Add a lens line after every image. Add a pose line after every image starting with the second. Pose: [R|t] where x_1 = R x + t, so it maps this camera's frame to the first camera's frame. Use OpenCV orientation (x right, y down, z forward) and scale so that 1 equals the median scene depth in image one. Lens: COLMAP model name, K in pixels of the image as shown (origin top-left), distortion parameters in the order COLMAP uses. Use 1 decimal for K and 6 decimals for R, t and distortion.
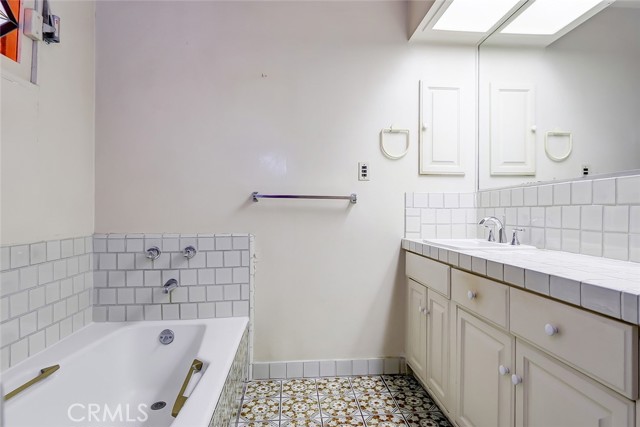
lens RADIAL K [[350.8, 0, 321.0], [0, 350.8, 213.5], [0, 0, 1]] dist [0.001405, 0.000415]
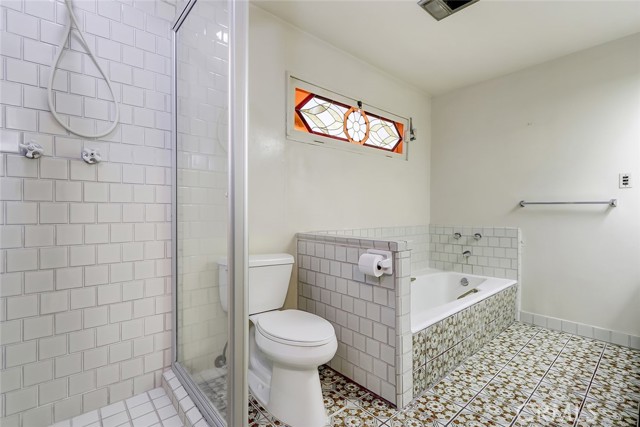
lens RADIAL K [[294.5, 0, 320.6], [0, 294.5, 214.9], [0, 0, 1]] dist [0.003839, 0.000007]
pose [[0.589726, 0.002849, -0.807598, 0.355254], [-0.003622, 0.999993, 0.000883, 0.003292], [0.807595, 0.002405, 0.589732, -0.510702]]
